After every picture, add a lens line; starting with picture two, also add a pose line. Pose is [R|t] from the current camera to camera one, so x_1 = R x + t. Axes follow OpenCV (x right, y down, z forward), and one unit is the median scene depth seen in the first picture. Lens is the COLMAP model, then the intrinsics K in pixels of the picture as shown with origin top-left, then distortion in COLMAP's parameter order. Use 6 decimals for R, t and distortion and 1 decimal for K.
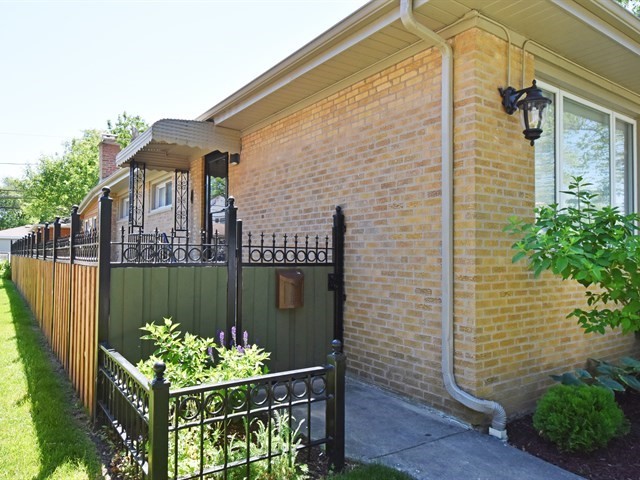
lens RADIAL K [[420.2, 0, 320.0], [0, 420.2, 240.0], [0, 0, 1]] dist [0.010149, 0.000765]
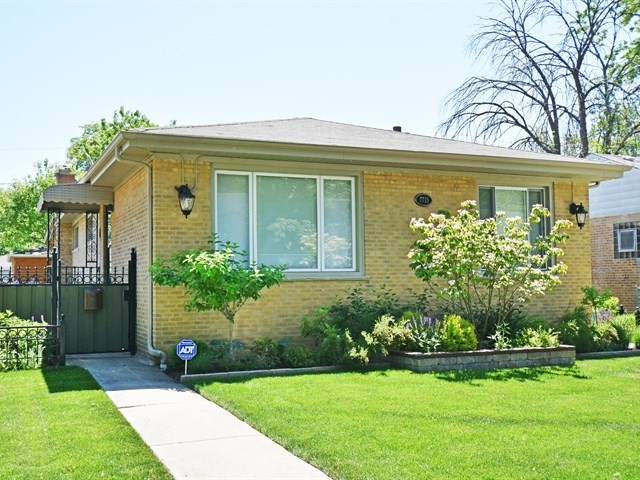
lens RADIAL K [[652.1, 0, 320.9], [0, 652.1, 259.1], [0, 0, 1]] dist [0.064699, 0.001064]
pose [[0.981137, -0.024685, -0.191731, 1.218785], [0.023950, 0.999694, -0.006151, -0.005556], [0.191824, 0.001443, 0.981428, -1.304074]]
